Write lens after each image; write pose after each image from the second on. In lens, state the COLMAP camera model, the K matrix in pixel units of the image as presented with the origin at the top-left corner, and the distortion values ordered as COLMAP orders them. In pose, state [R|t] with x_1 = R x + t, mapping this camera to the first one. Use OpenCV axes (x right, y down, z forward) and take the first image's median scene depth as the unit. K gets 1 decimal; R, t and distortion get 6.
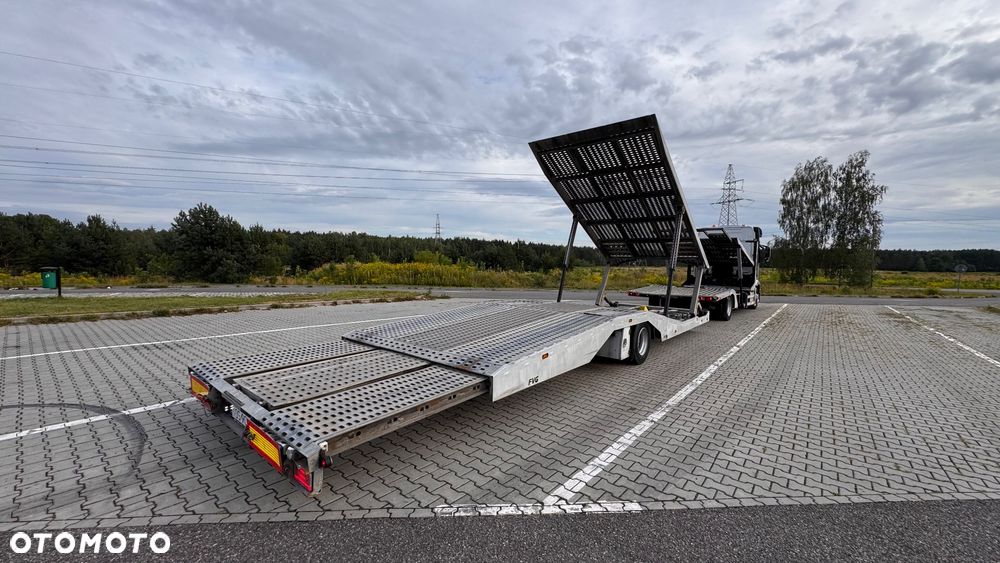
lens RADIAL K [[396.8, 0, 503.4], [0, 396.8, 284.0], [0, 0, 1]] dist [0.001240, 0.001088]
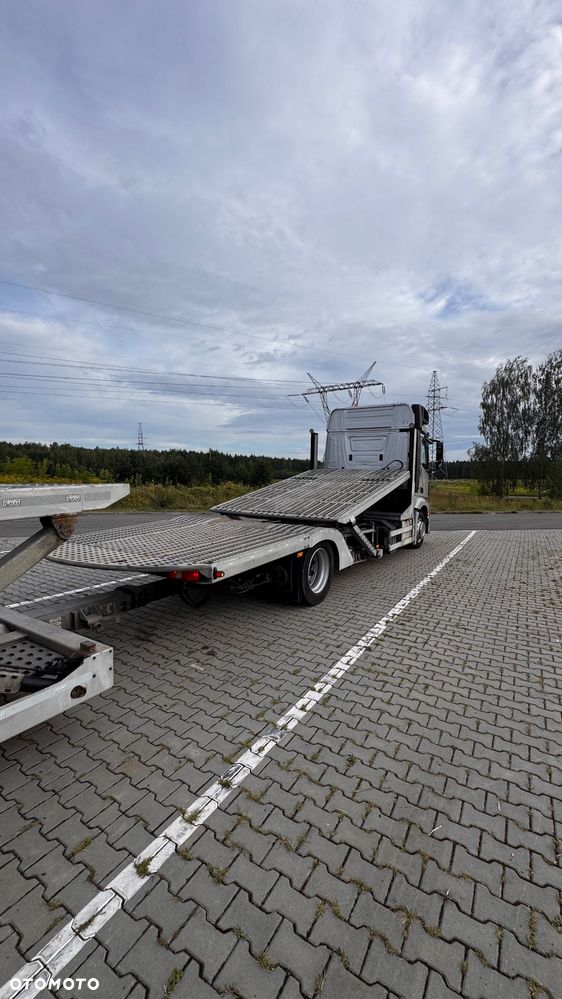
lens RADIAL K [[396.4, 0, 280.8], [0, 396.4, 499.9], [0, 0, 1]] dist [0.001240, 0.001088]
pose [[0.991543, -0.014697, 0.128946, 0.071295], [0.013772, 0.999873, 0.008062, -0.002977], [-0.129048, -0.006218, 0.991619, 0.089876]]
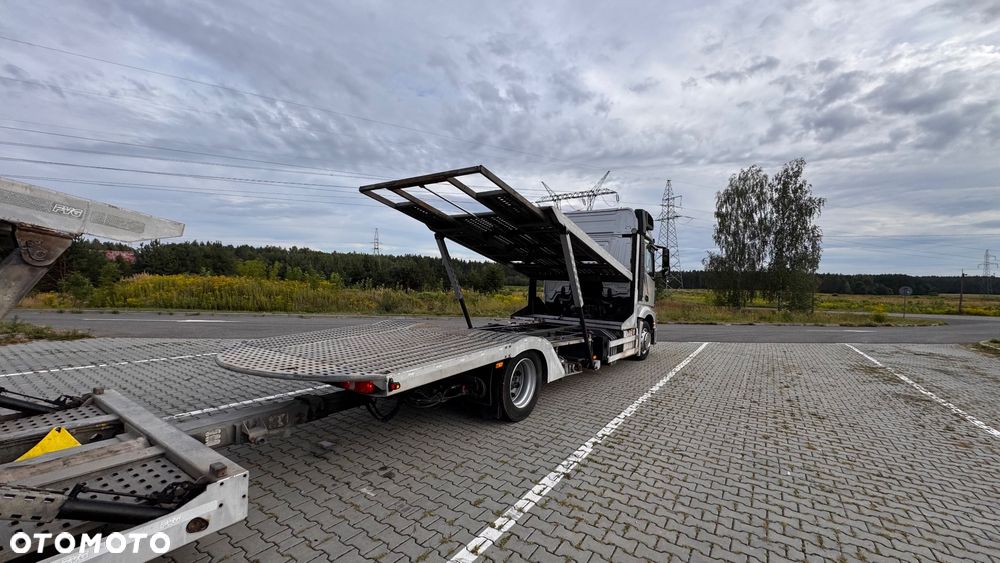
lens RADIAL K [[396.8, 0, 498.4], [0, 396.8, 277.6], [0, 0, 1]] dist [0.001240, 0.001088]
pose [[0.995904, 0.011057, 0.089734, 0.075890], [-0.005260, 0.997898, -0.064583, -0.002807], [-0.090259, 0.063847, 0.993870, 0.092849]]
